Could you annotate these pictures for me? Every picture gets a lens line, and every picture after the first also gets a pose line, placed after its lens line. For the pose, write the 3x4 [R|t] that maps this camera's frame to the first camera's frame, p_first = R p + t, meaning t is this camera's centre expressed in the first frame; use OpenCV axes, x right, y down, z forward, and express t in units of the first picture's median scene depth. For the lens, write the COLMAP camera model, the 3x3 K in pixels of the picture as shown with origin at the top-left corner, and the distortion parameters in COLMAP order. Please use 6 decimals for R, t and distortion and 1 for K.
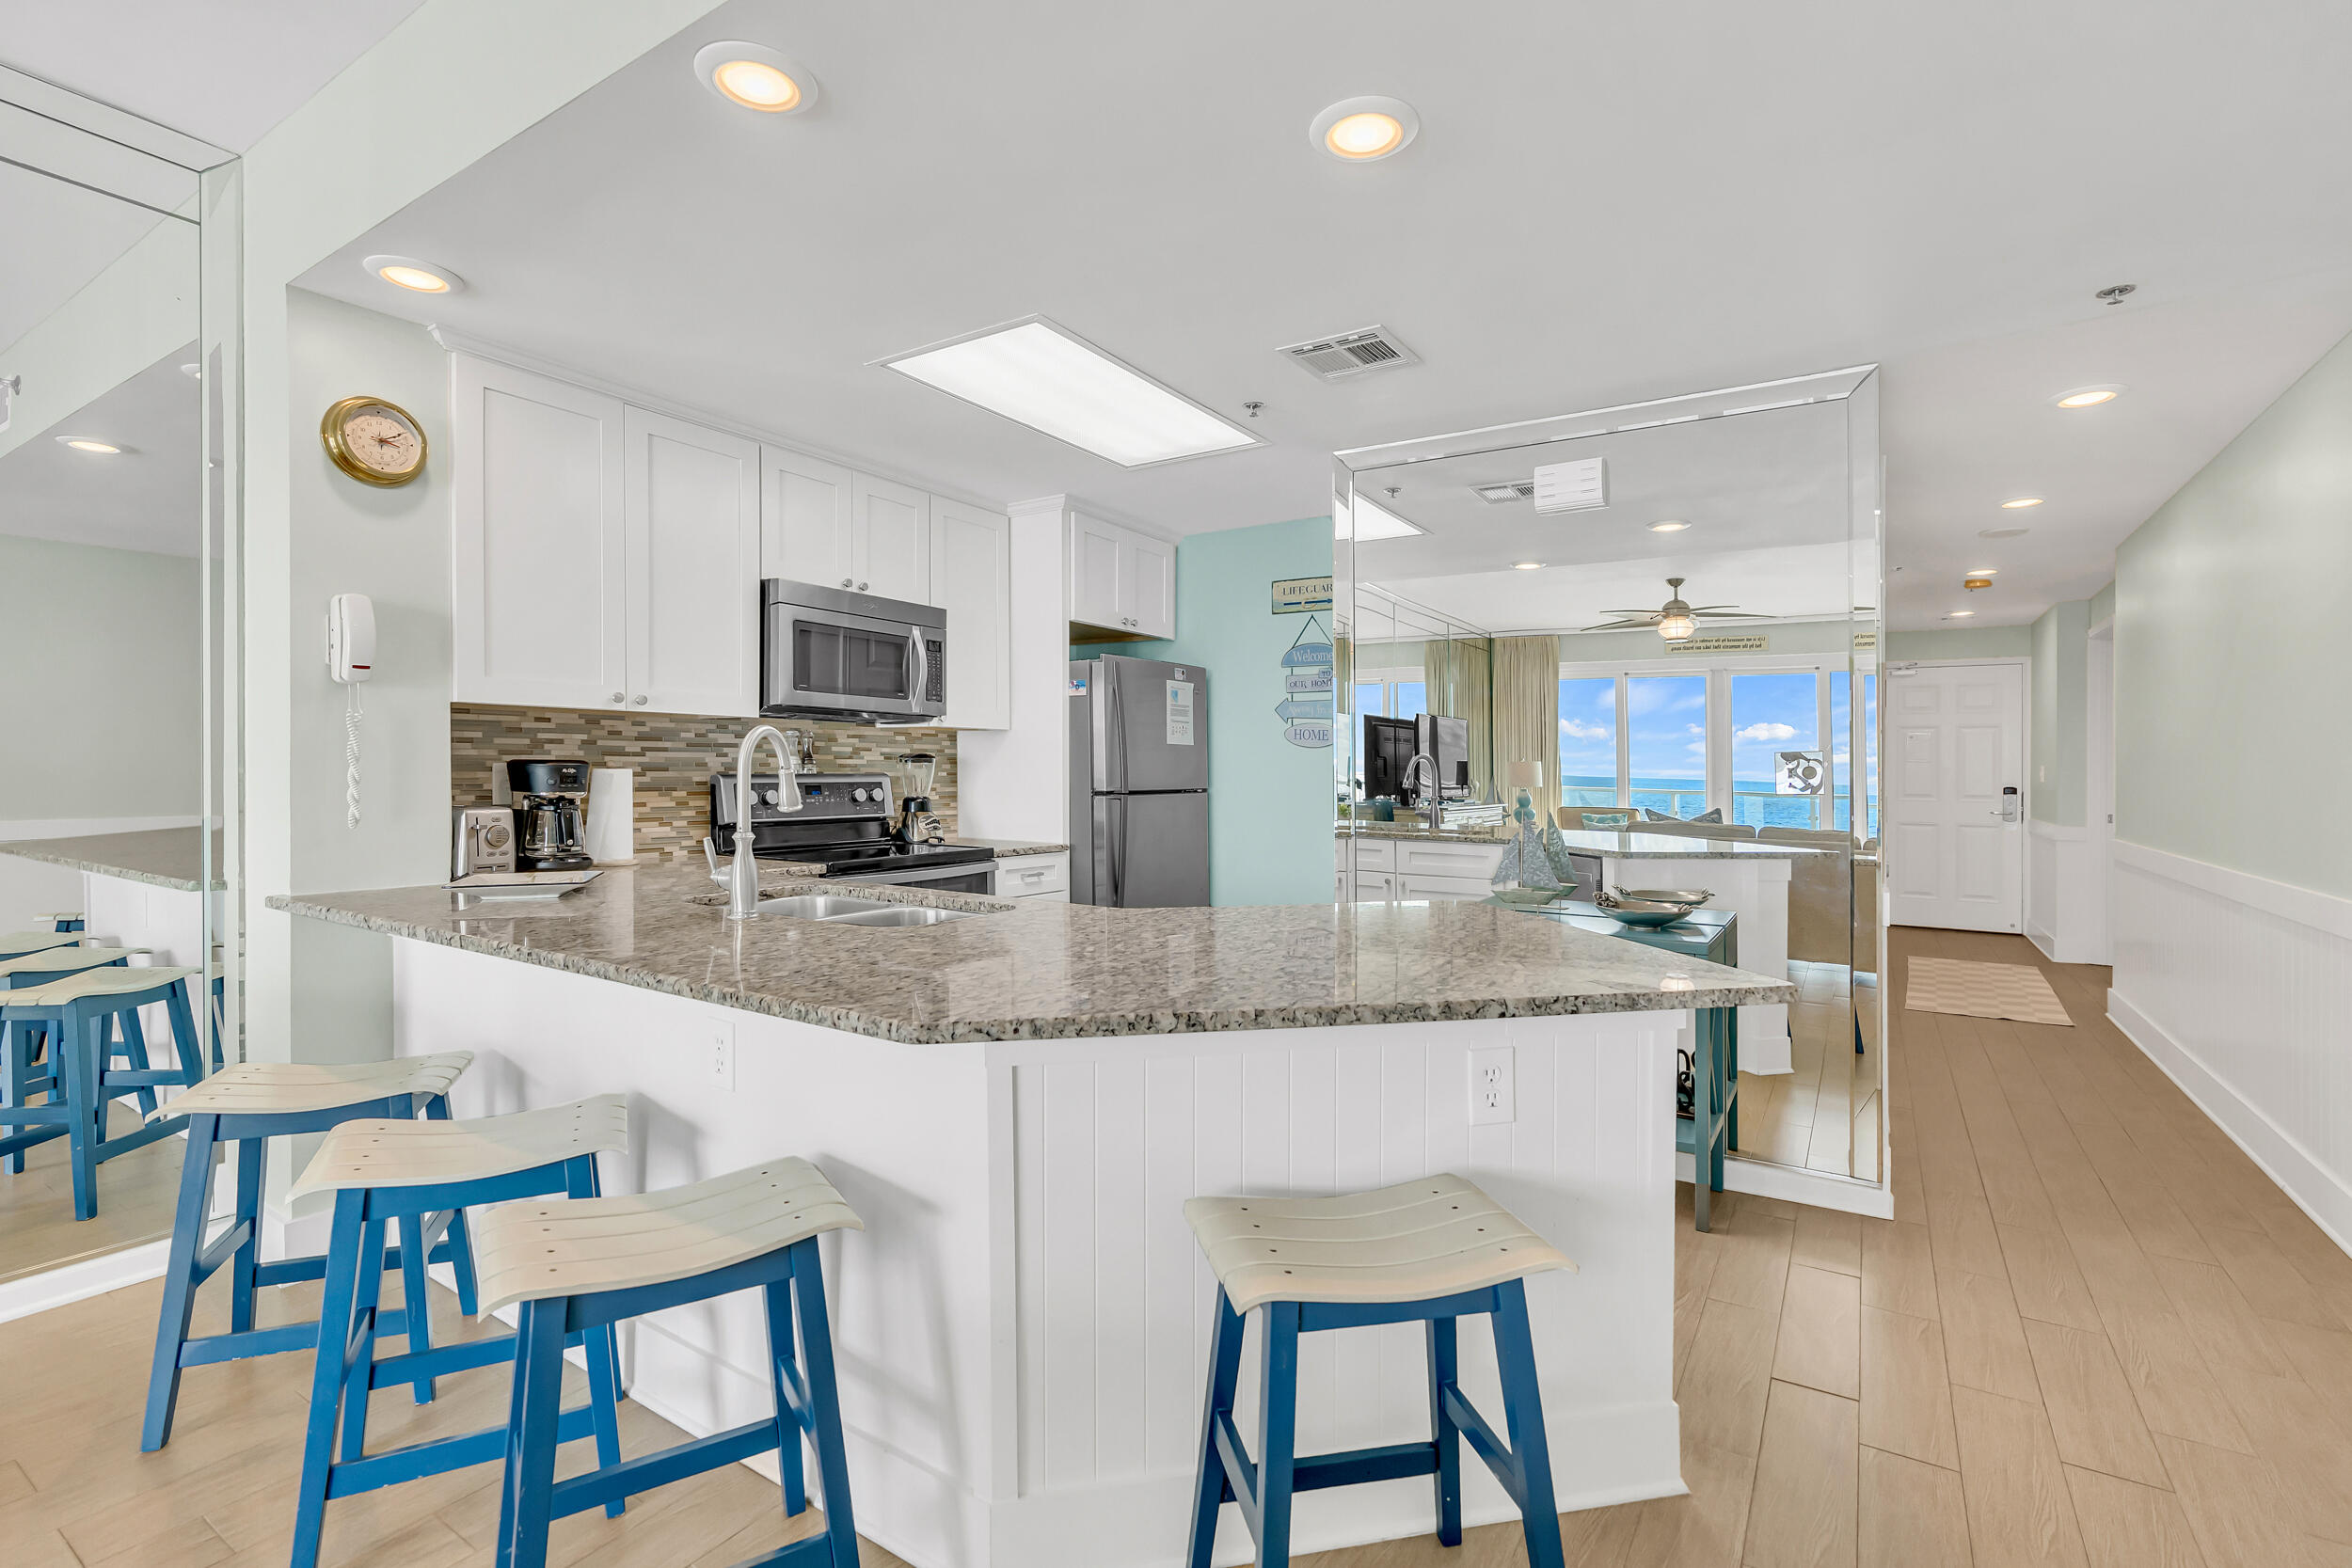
lens RADIAL K [[1081.7, 0, 1187.1], [0, 1081.7, 778.1], [0, 0, 1]] dist [-0.002016, 0.000212]
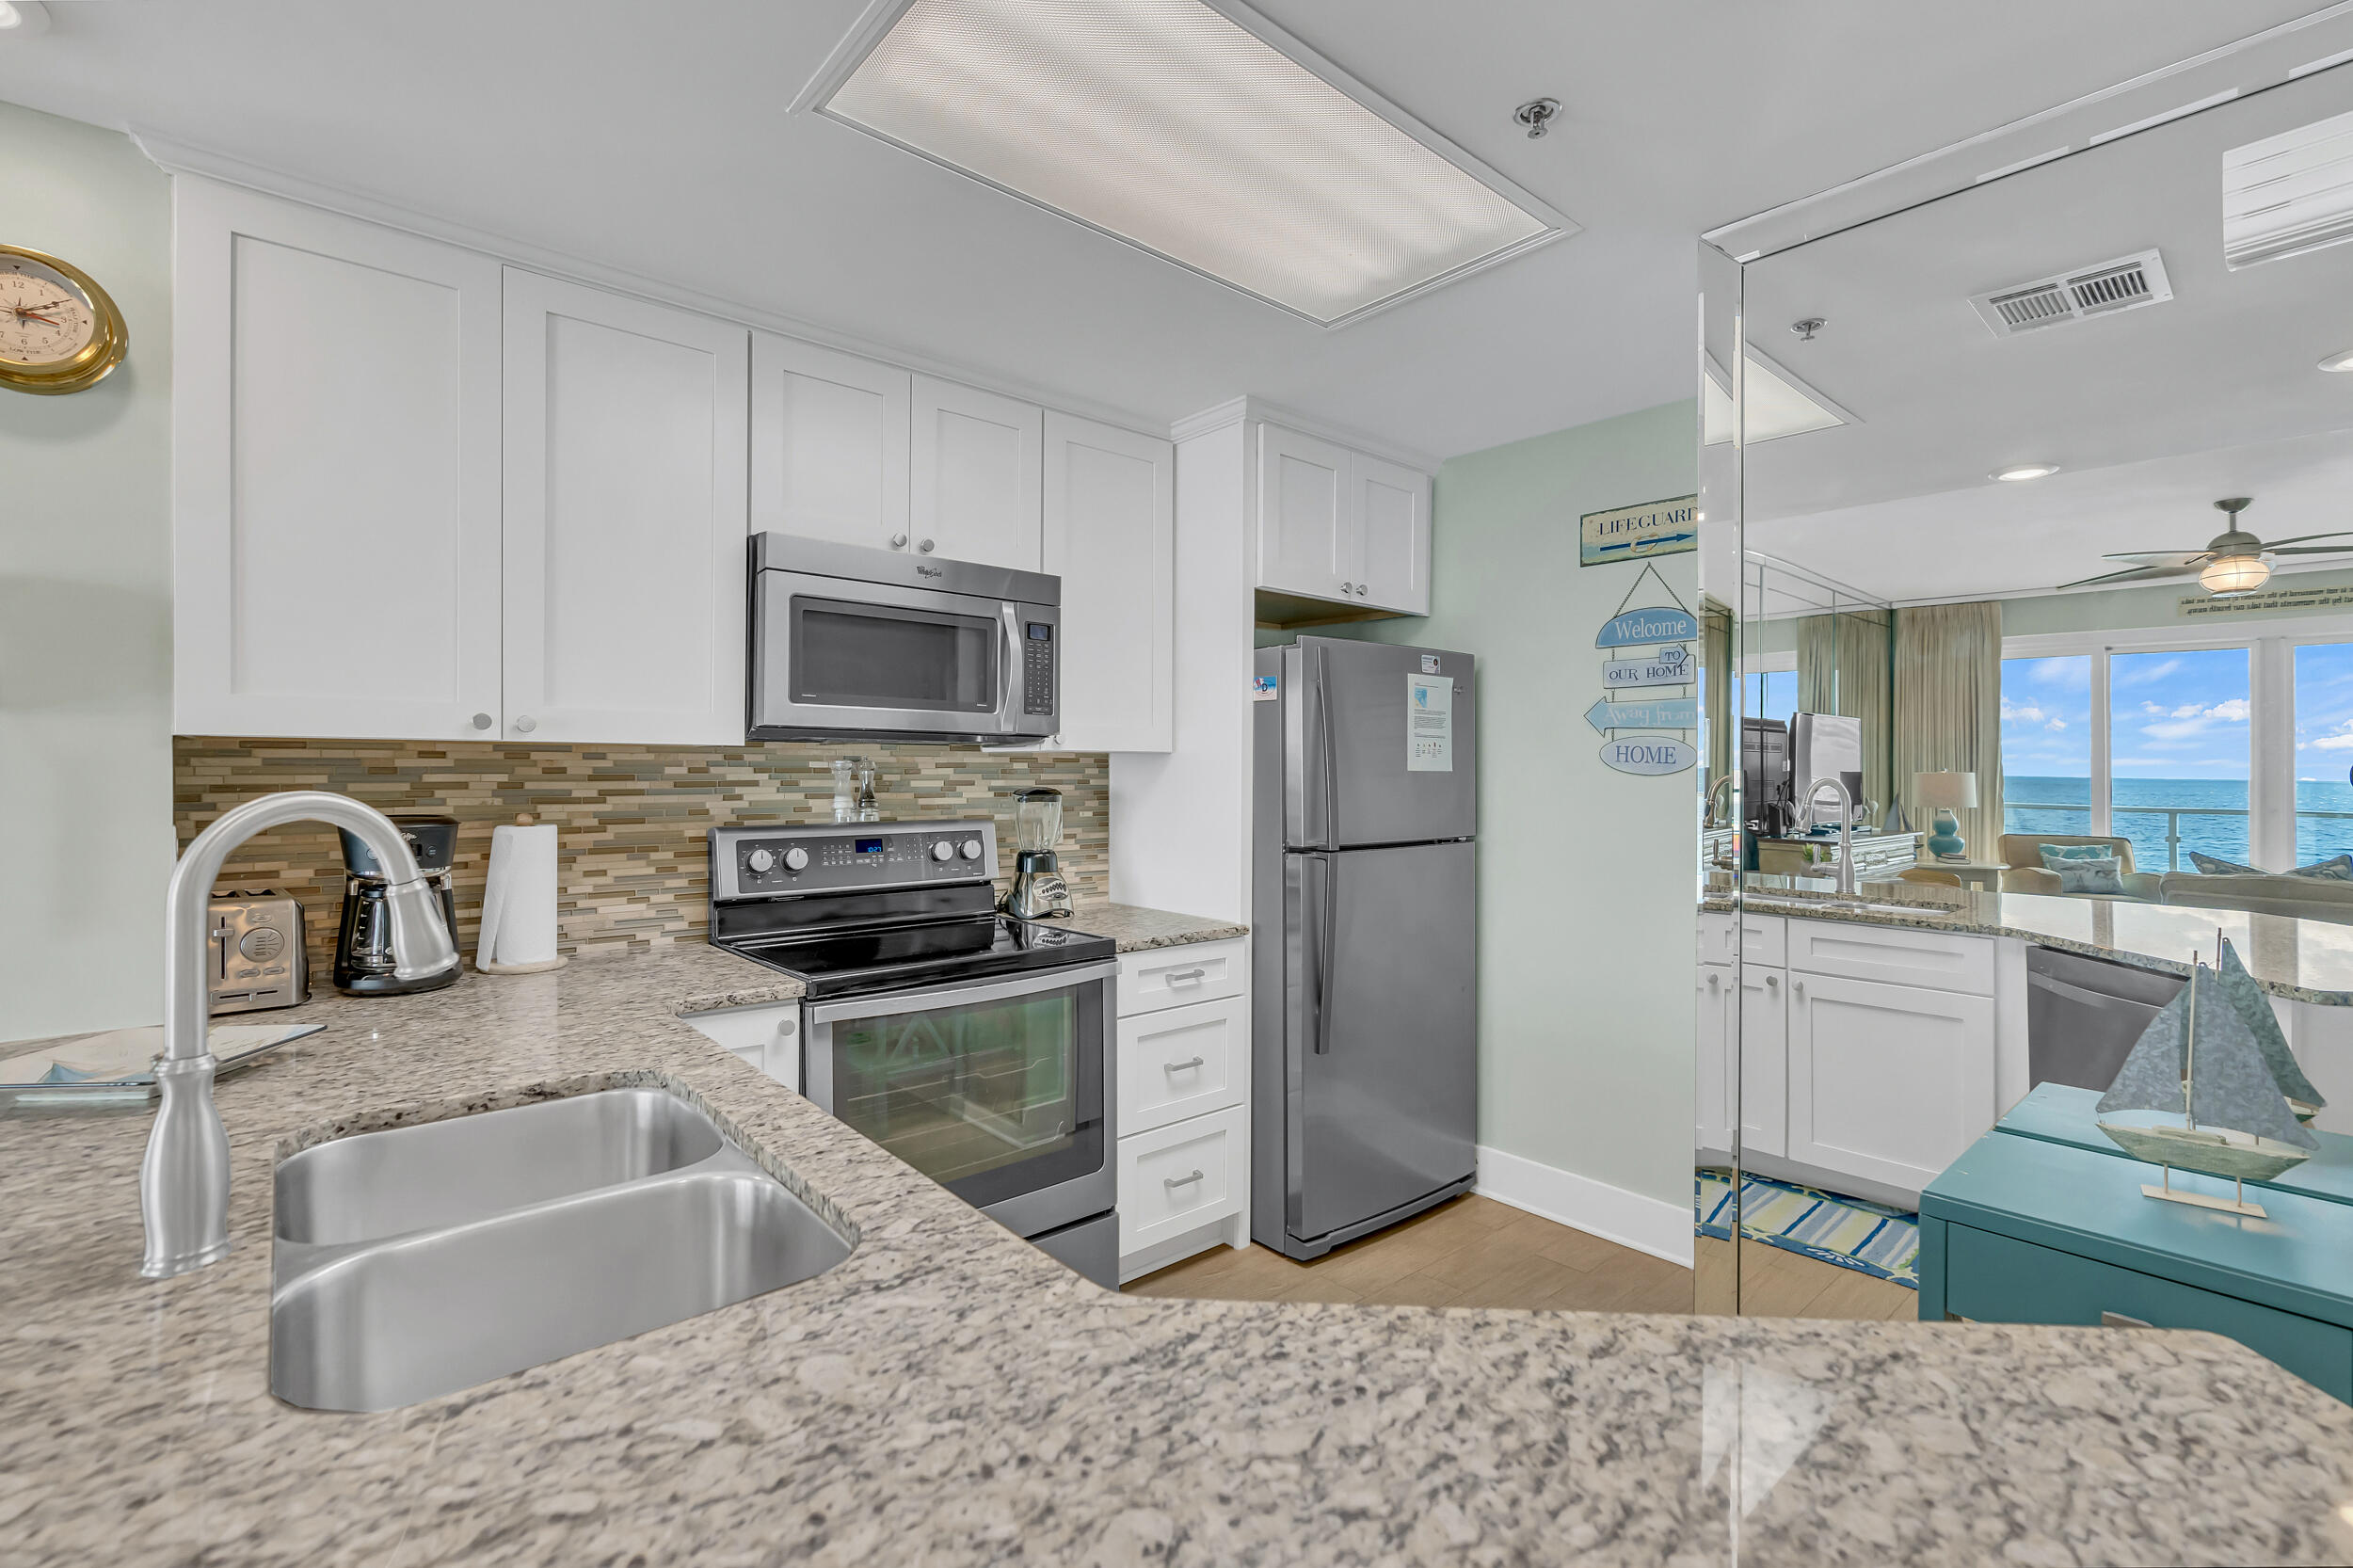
lens RADIAL K [[1061.8, 0, 1176.5], [0, 1061.8, 784.0], [0, 0, 1]] dist [-0.005207, 0.000039]
pose [[0.958547, 0.002841, -0.284921, 0.033125], [-0.001000, 0.999978, 0.006607, -0.030718], [0.284934, -0.006048, 0.958528, 0.376840]]
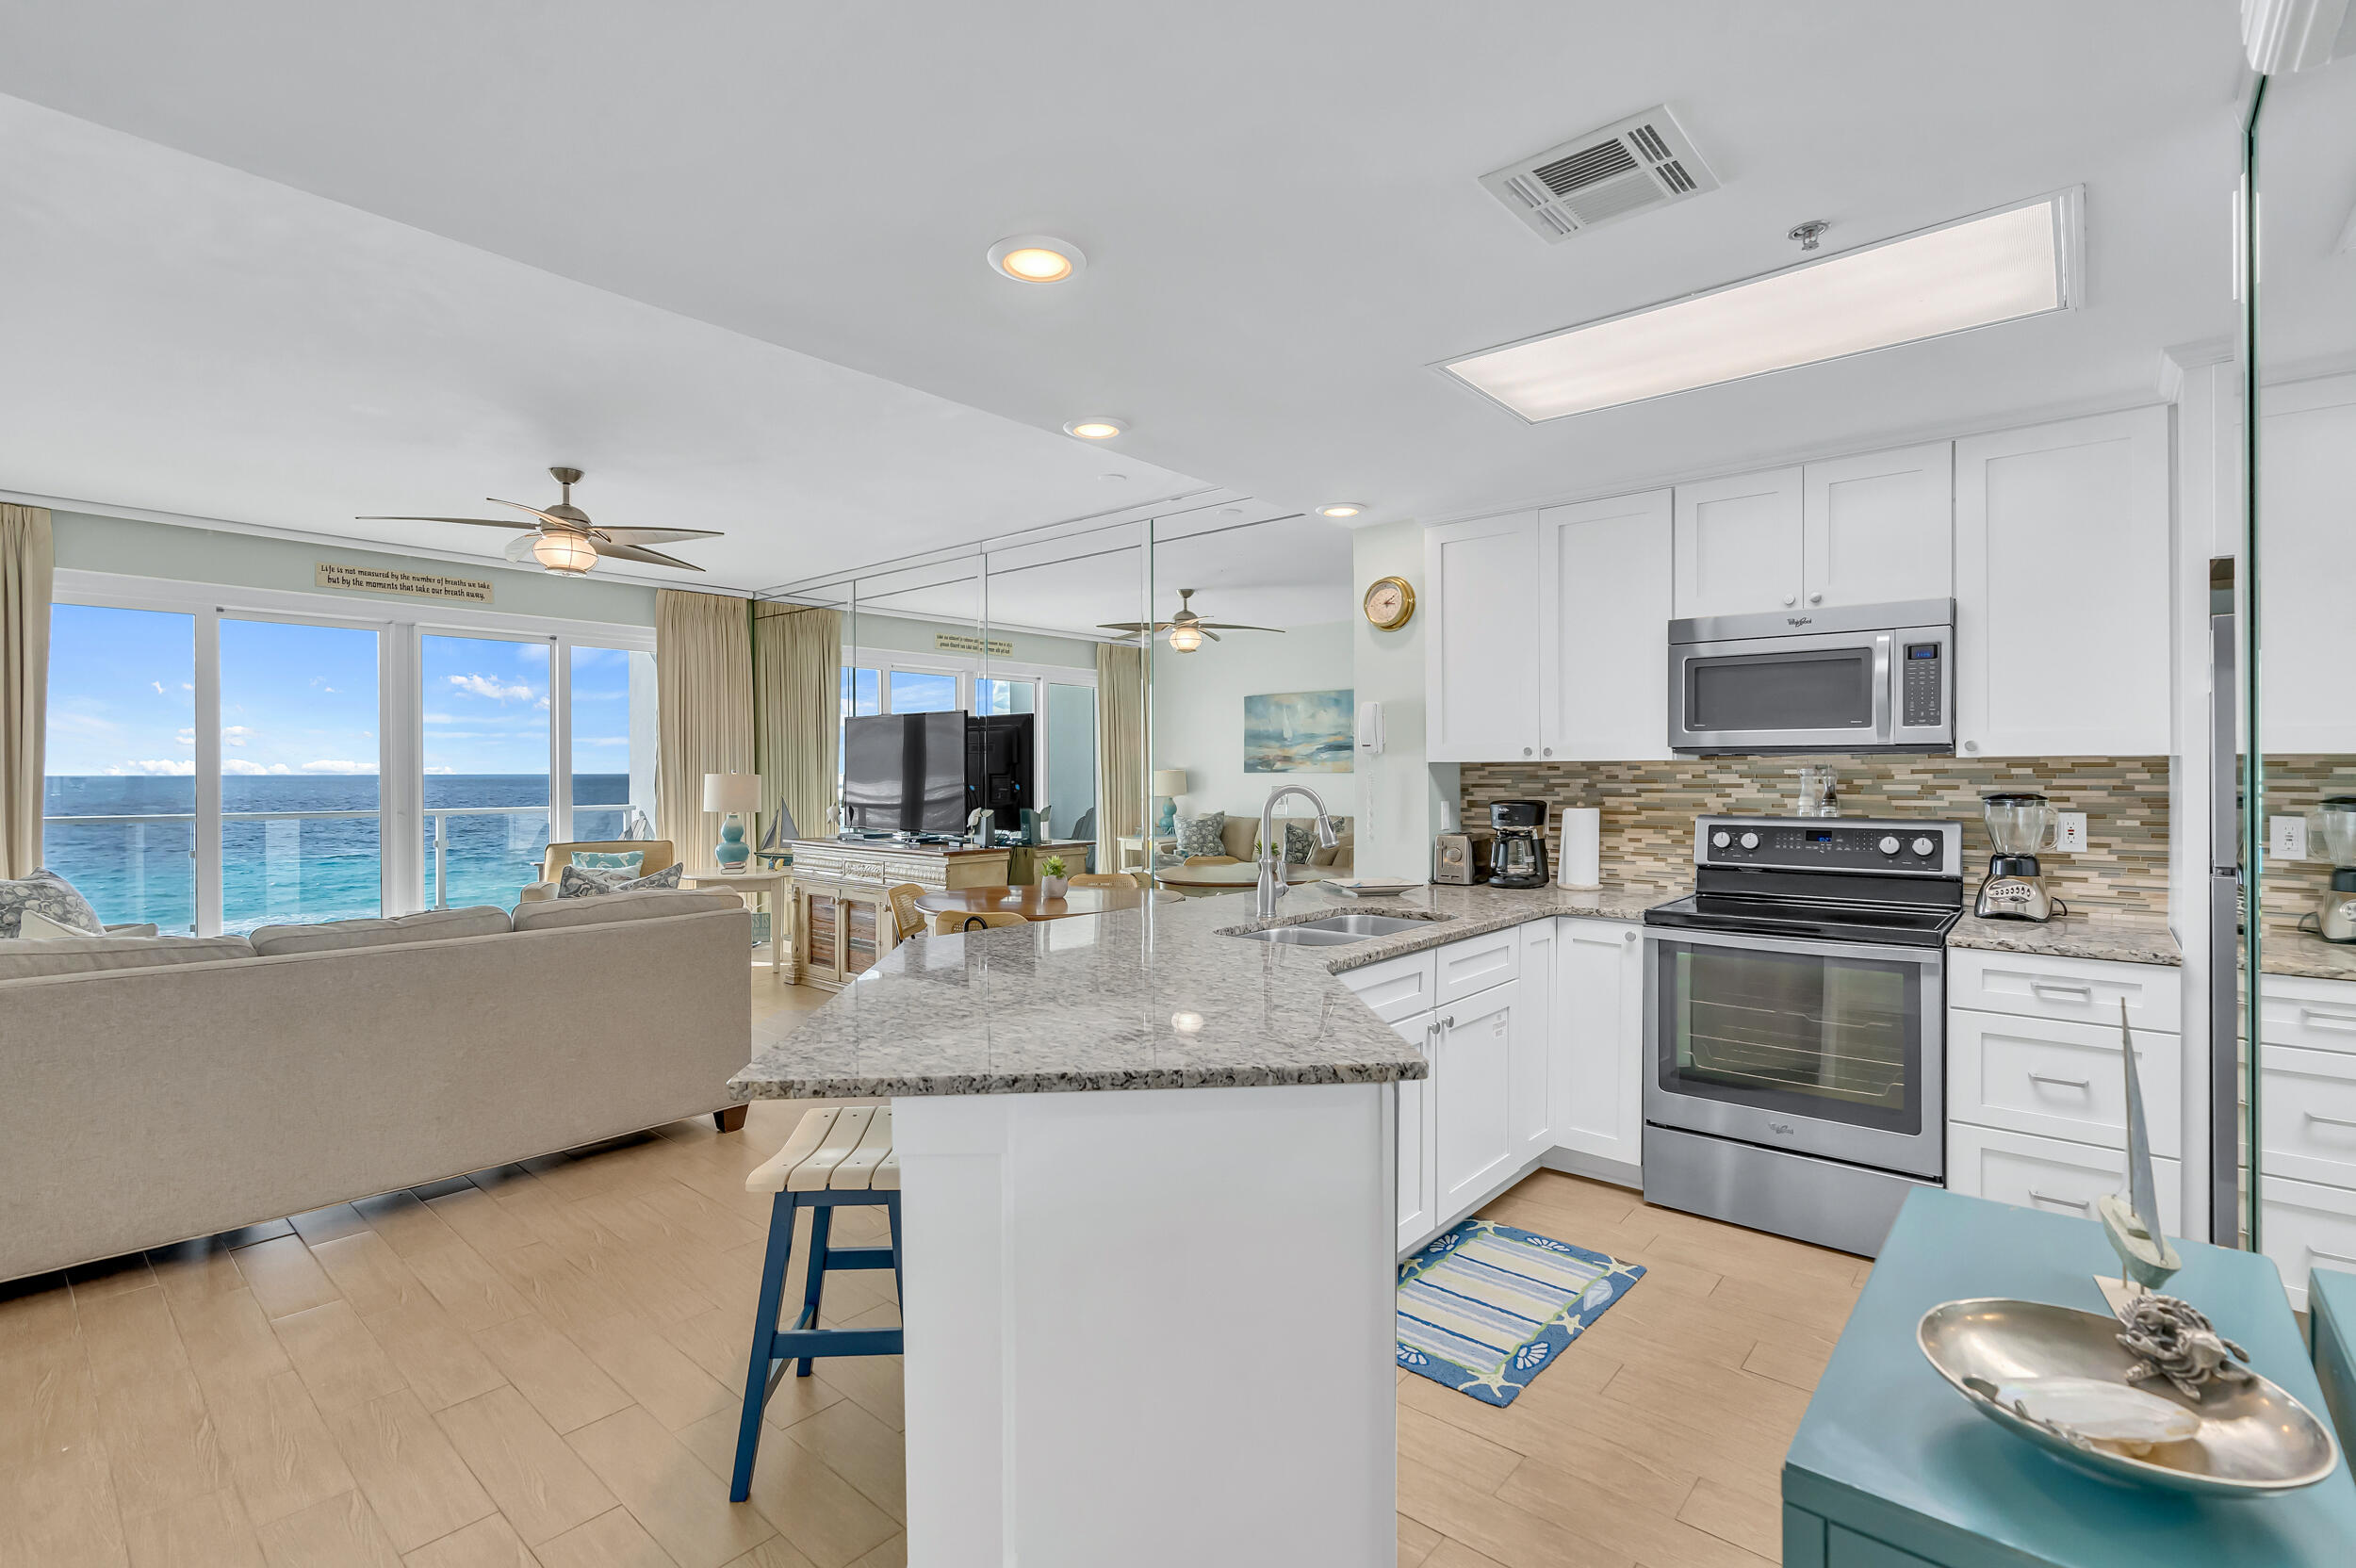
lens RADIAL K [[1066.6, 0, 1191.8], [0, 1066.6, 773.8], [0, 0, 1]] dist [-0.003135, 0.000874]
pose [[-0.138178, -0.005003, -0.990395, 0.533348], [-0.004154, 0.999981, -0.004472, -0.030705], [0.990399, 0.003497, -0.138196, 0.574332]]
